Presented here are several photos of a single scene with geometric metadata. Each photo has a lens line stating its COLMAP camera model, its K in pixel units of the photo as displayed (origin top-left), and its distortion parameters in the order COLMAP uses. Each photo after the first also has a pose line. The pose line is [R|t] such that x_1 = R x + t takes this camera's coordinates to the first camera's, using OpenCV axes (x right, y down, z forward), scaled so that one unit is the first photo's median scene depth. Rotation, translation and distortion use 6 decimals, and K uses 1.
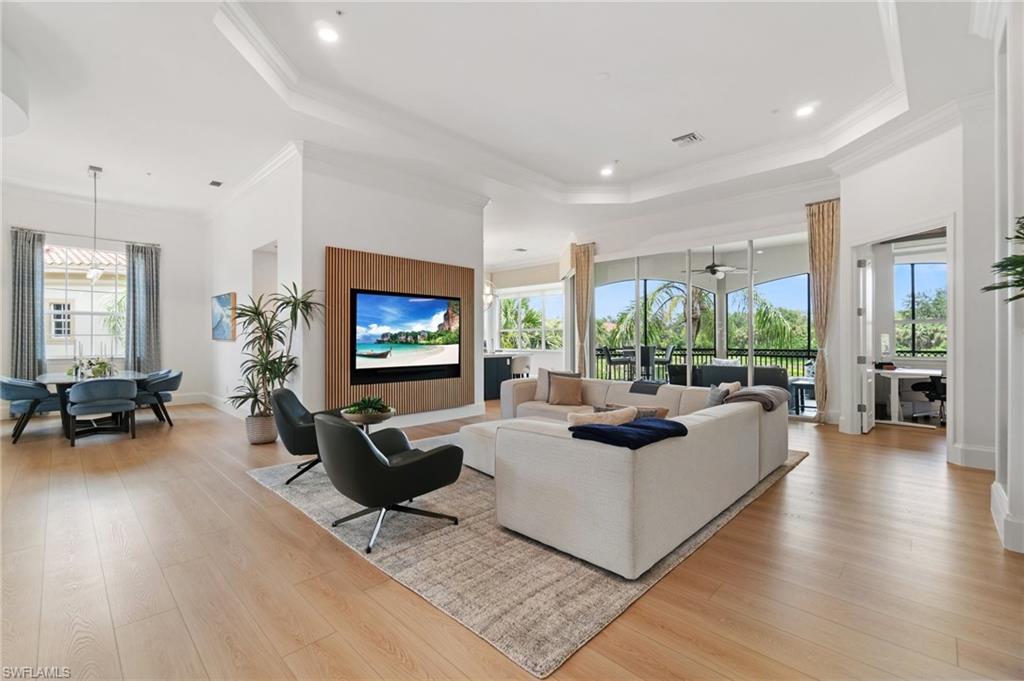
lens RADIAL K [[444.7, 0, 511.0], [0, 444.7, 340.4], [0, 0, 1]] dist [-0.000147, -0.000069]
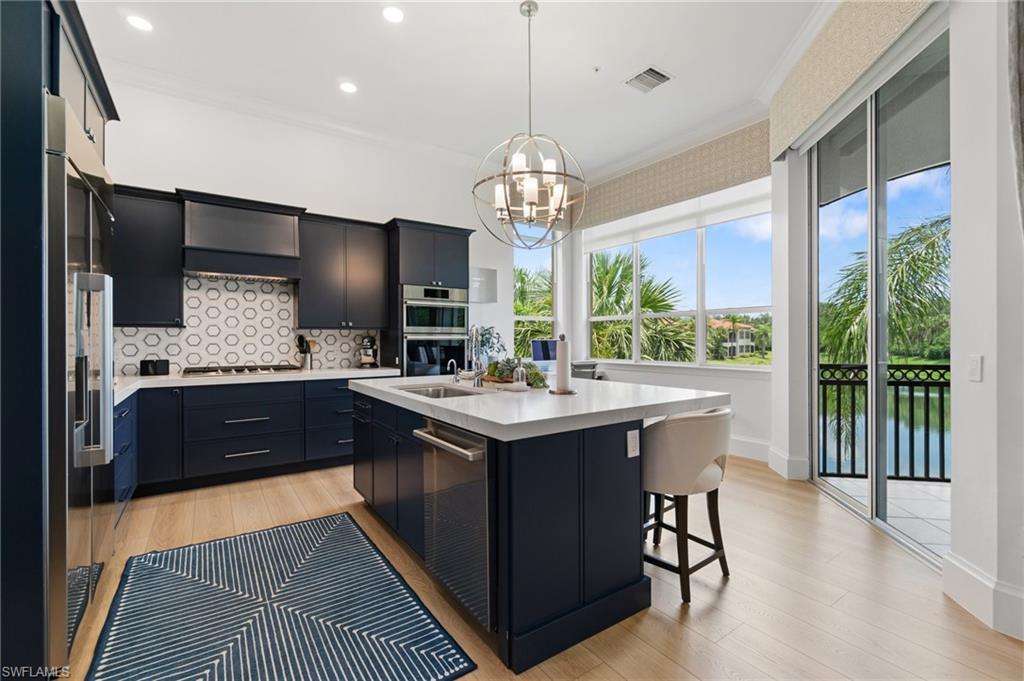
lens RADIAL K [[444.7, 0, 511.1], [0, 444.7, 340.2], [0, 0, 1]] dist [-0.000147, -0.000069]
pose [[0.980494, 0.001696, -0.196544, -0.012322], [-0.001039, 0.999994, 0.003446, -0.000363], [0.196549, -0.003175, 0.980489, 0.463054]]
